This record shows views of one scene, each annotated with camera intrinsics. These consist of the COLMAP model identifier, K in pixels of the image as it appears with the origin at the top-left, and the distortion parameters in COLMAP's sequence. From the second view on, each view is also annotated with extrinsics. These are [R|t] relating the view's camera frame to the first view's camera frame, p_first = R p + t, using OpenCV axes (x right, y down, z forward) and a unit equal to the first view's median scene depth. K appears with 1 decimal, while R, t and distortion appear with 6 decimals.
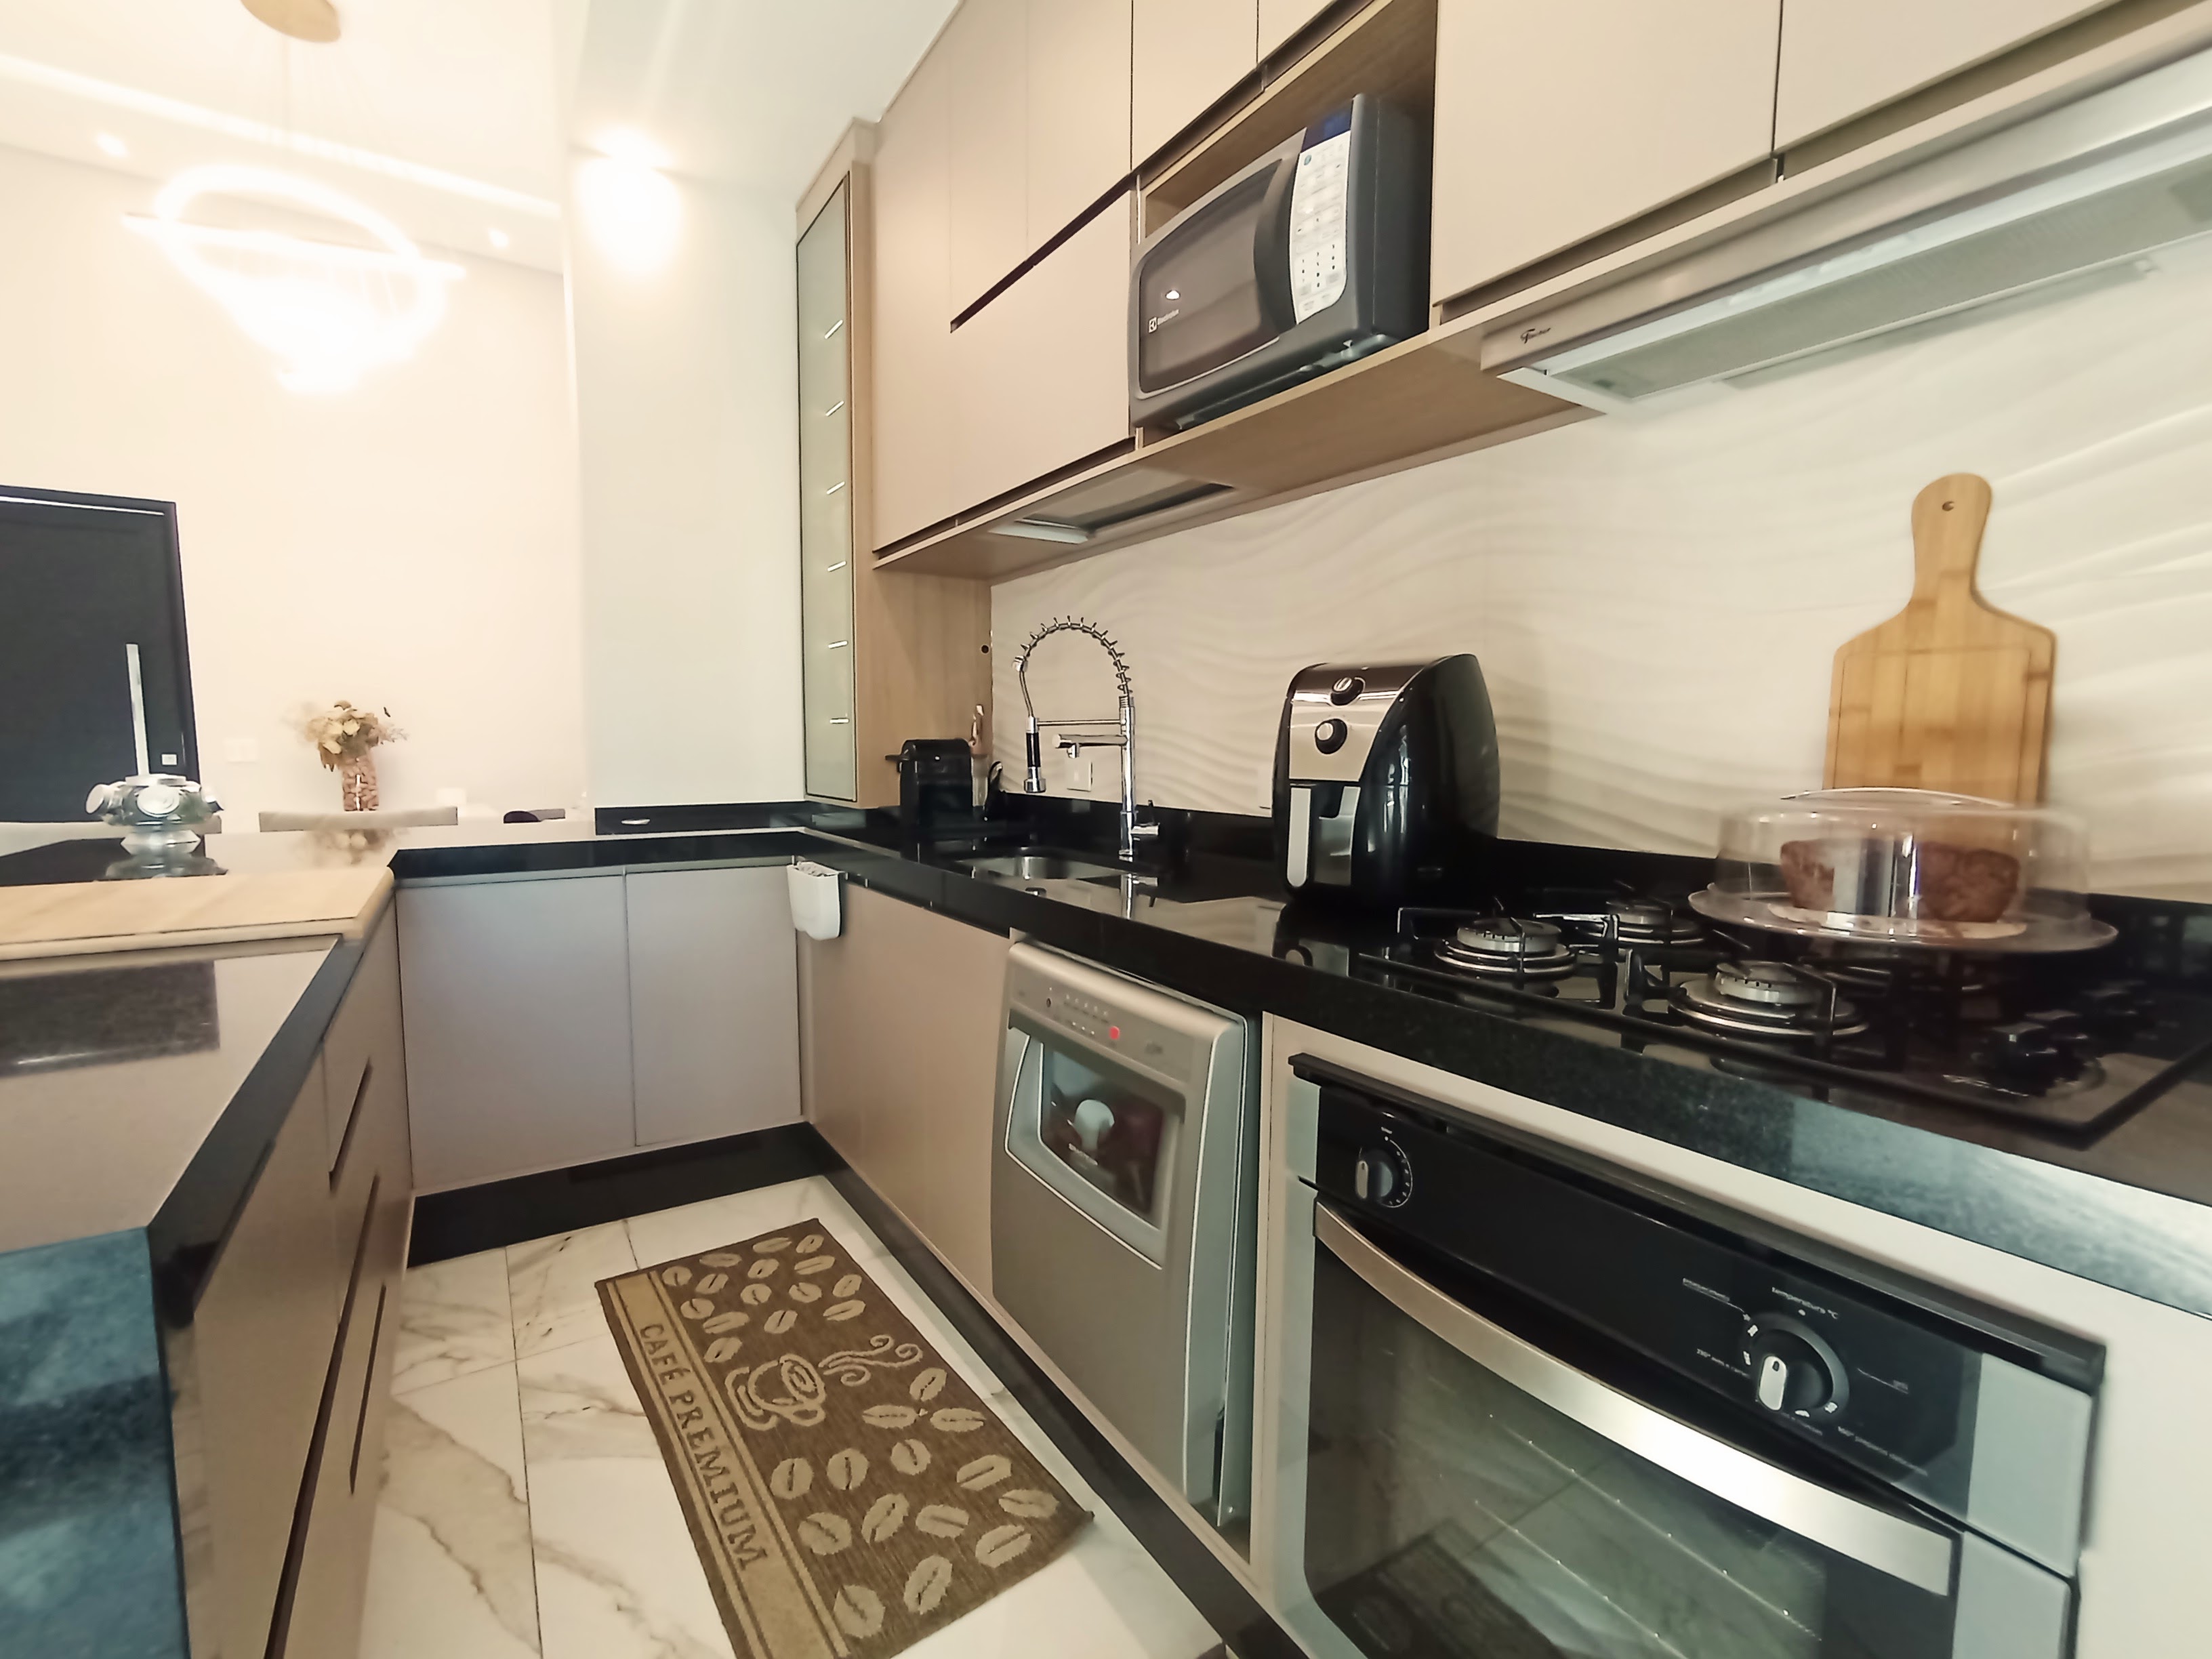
lens RADIAL K [[1009.3, 0, 1109.9], [0, 1009.3, 831.4], [0, 0, 1]] dist [-0.055385, 0.040641]
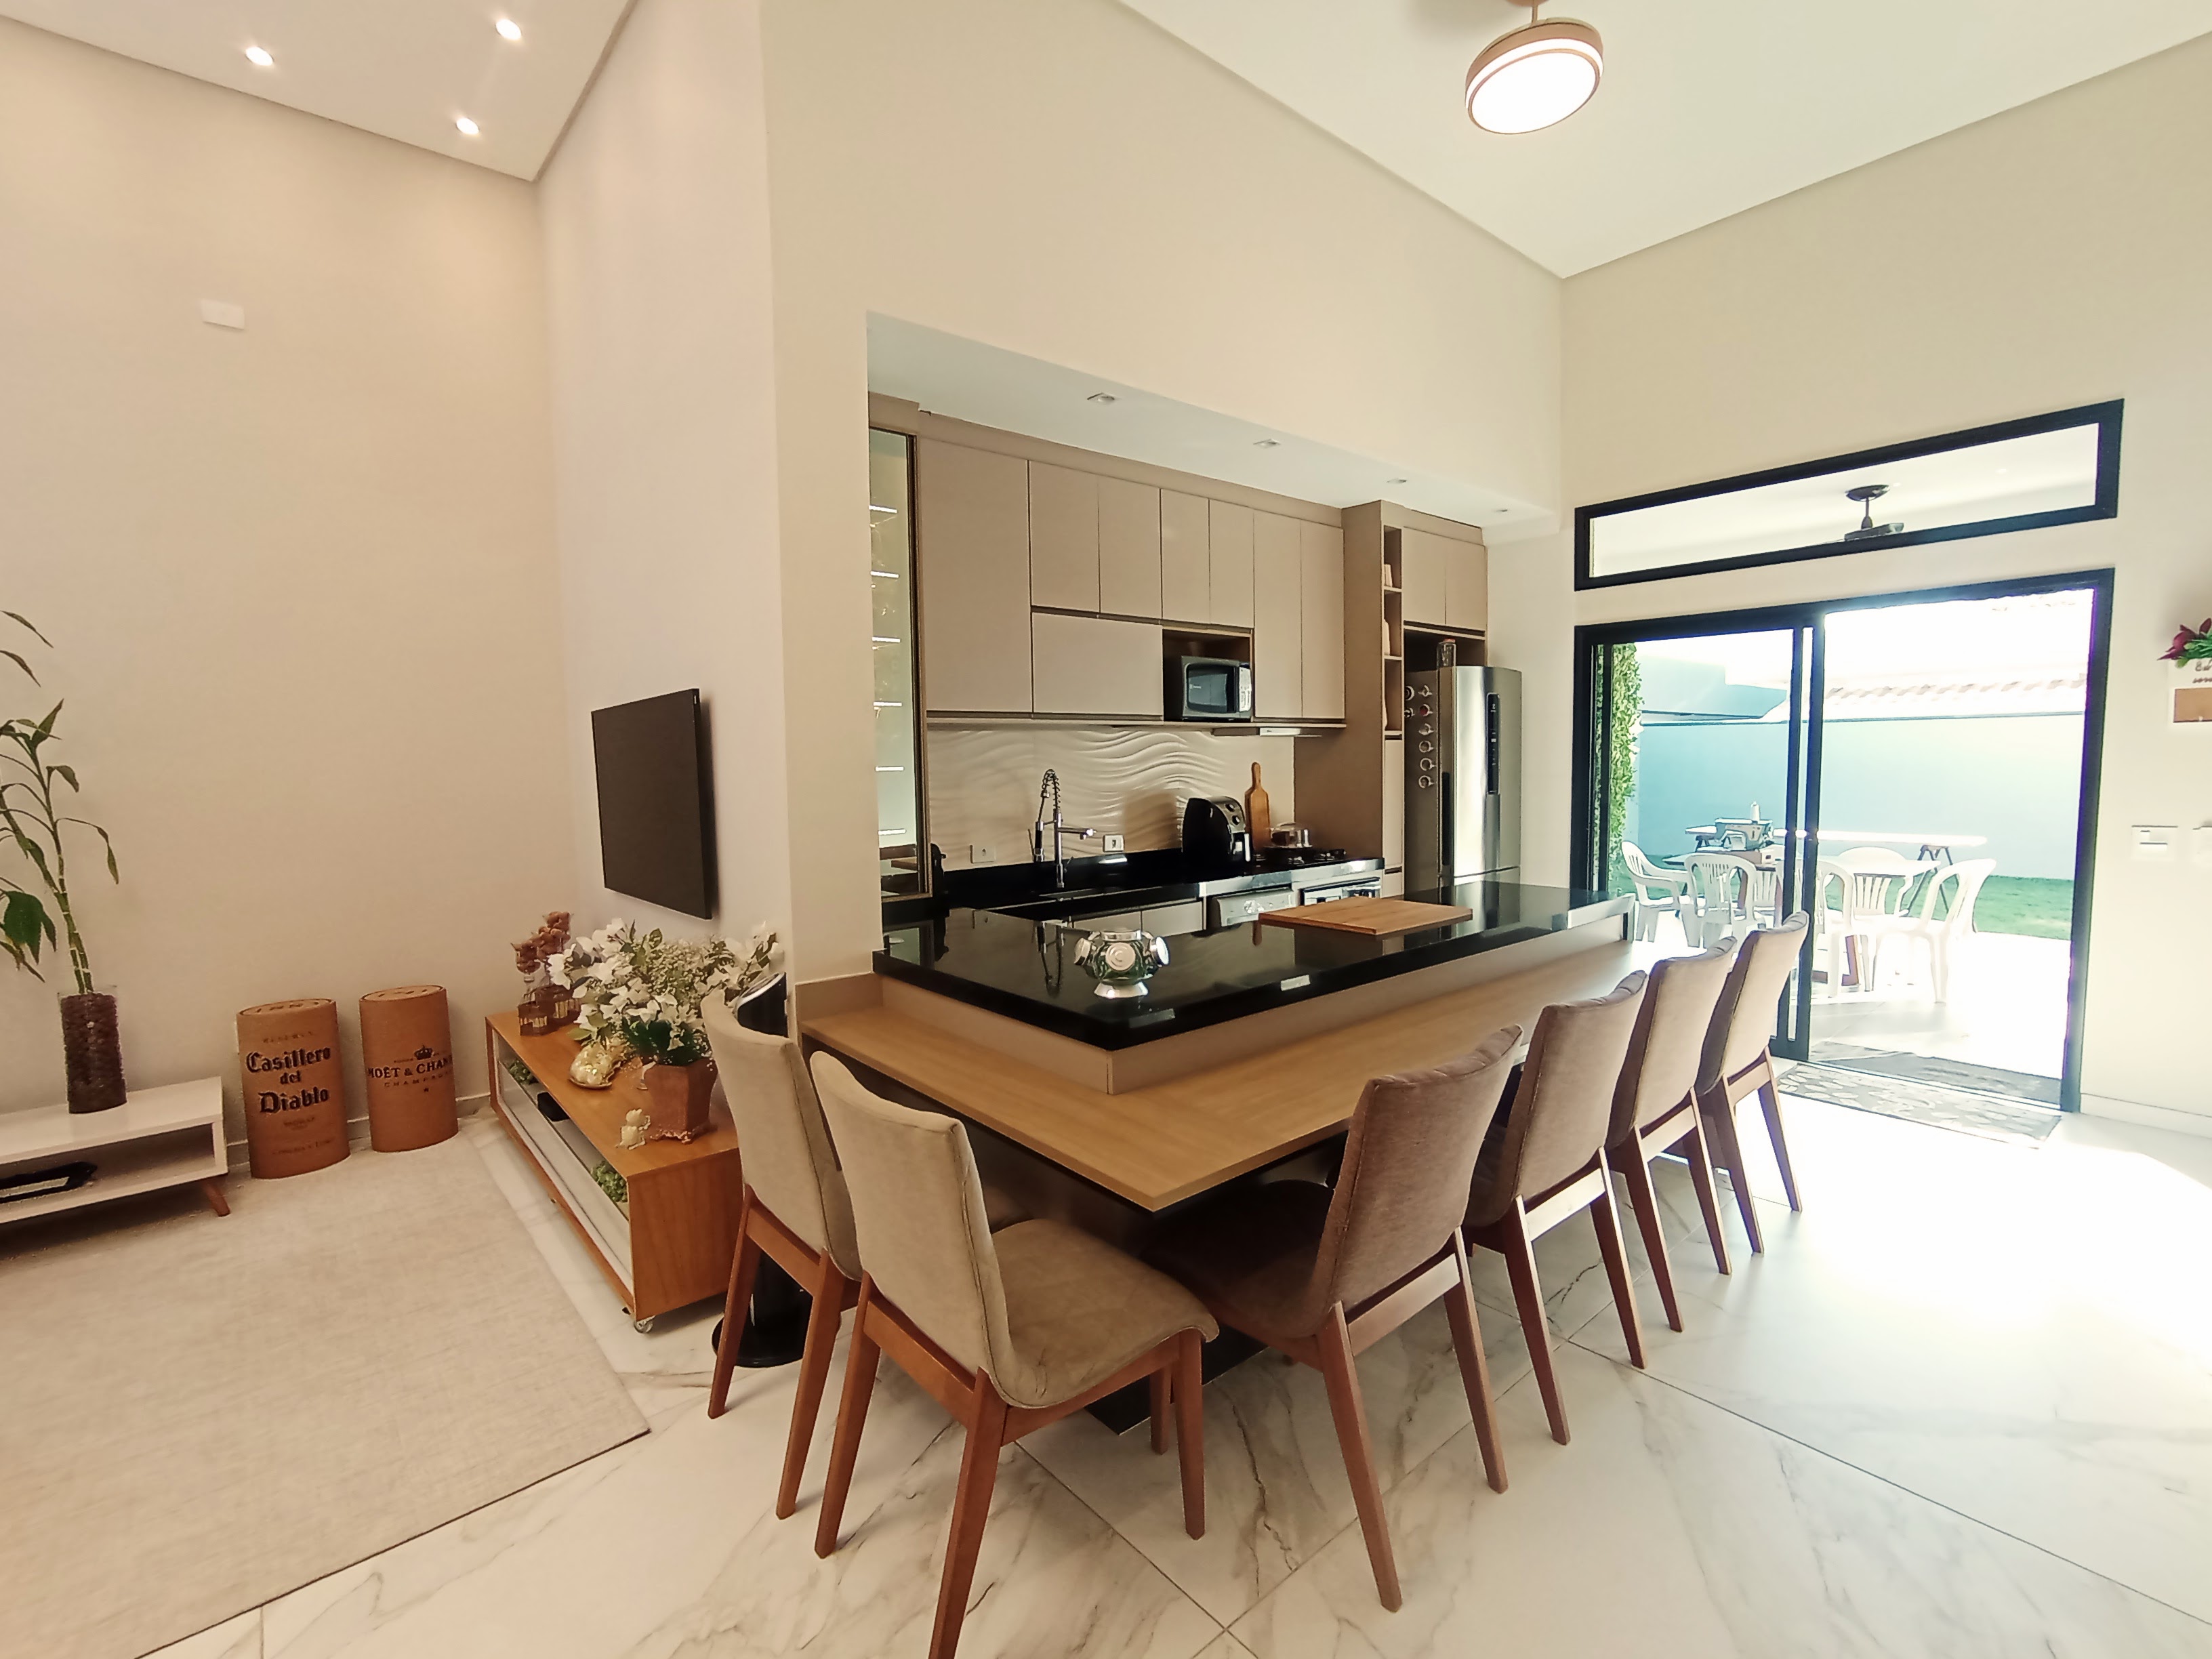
lens RADIAL K [[1003.1, 0, 1111.7], [0, 1003.1, 833.5], [0, 0, 1]] dist [-0.046076, 0.029085]
pose [[-0.122832, -0.076378, 0.989484, -3.105976], [0.104841, 0.990456, 0.089468, -0.392960], [-0.986874, 0.114728, -0.113652, 1.727068]]
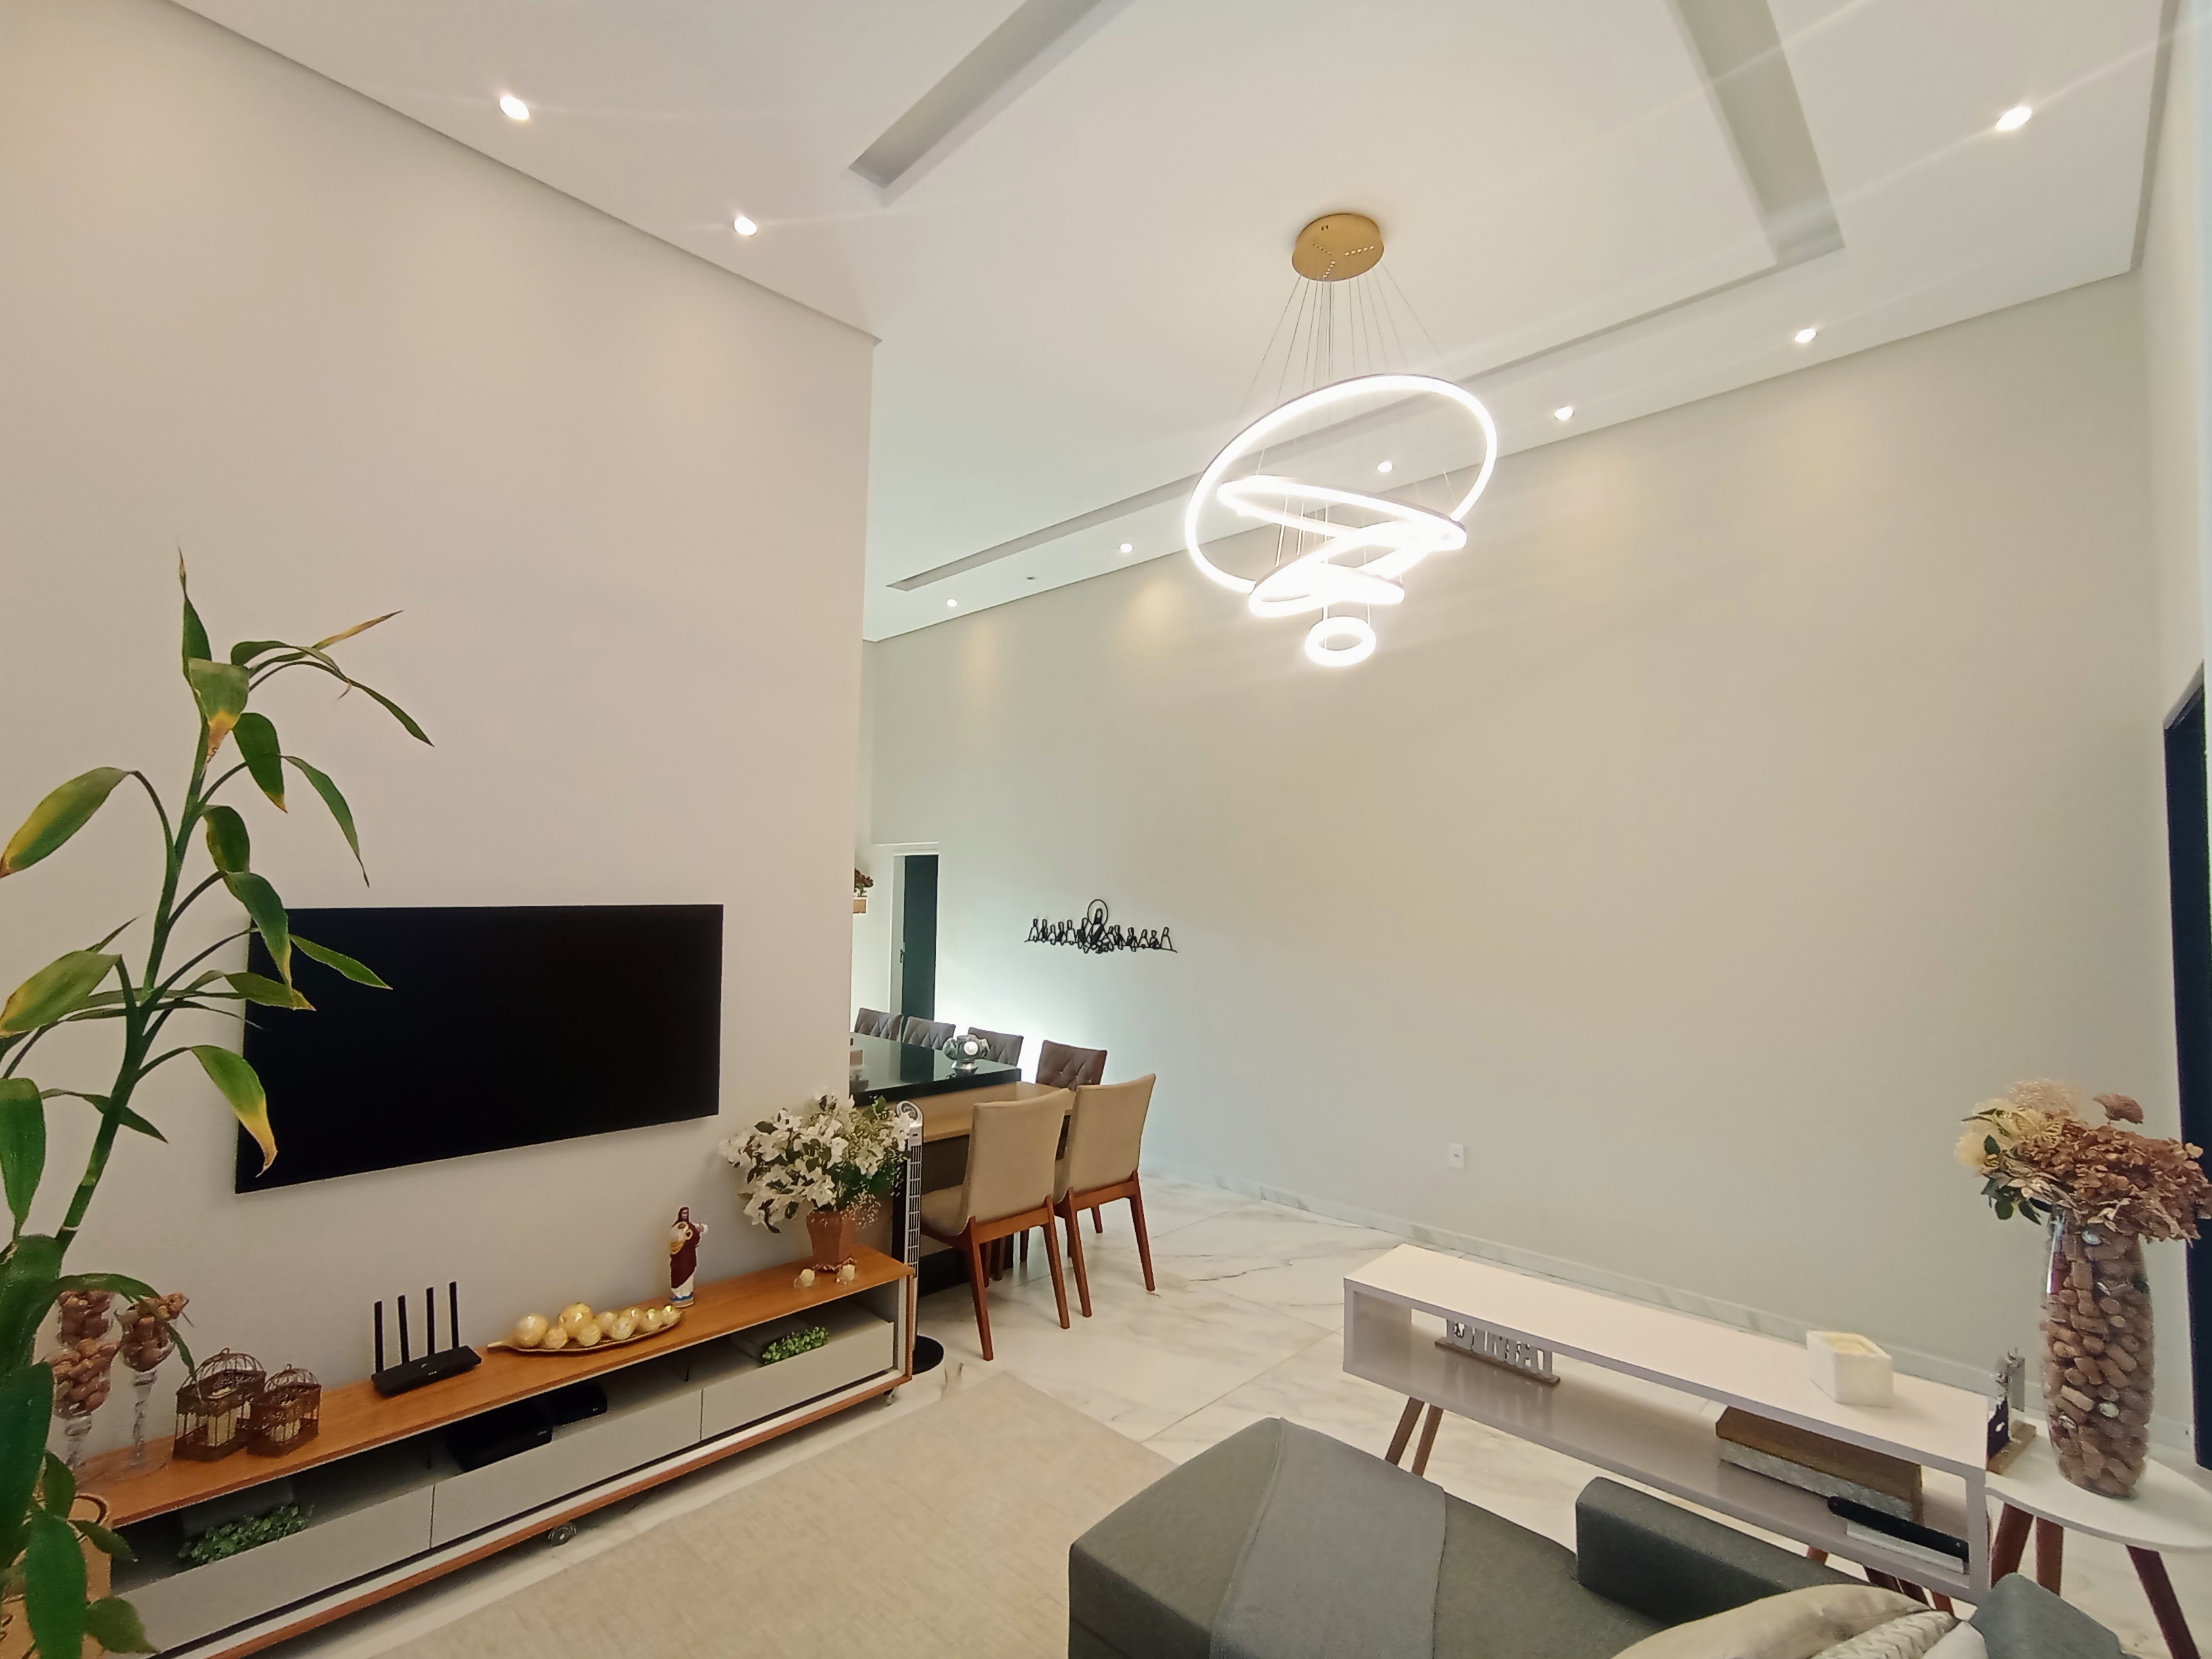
lens RADIAL K [[1009.3, 0, 1109.9], [0, 1009.3, 831.4], [0, 0, 1]] dist [-0.055385, 0.040641]
pose [[-0.975259, -0.026891, -0.219422, -1.185069], [-0.034126, 0.998990, 0.029247, -0.890813], [0.218414, 0.036011, -0.975192, 4.939950]]
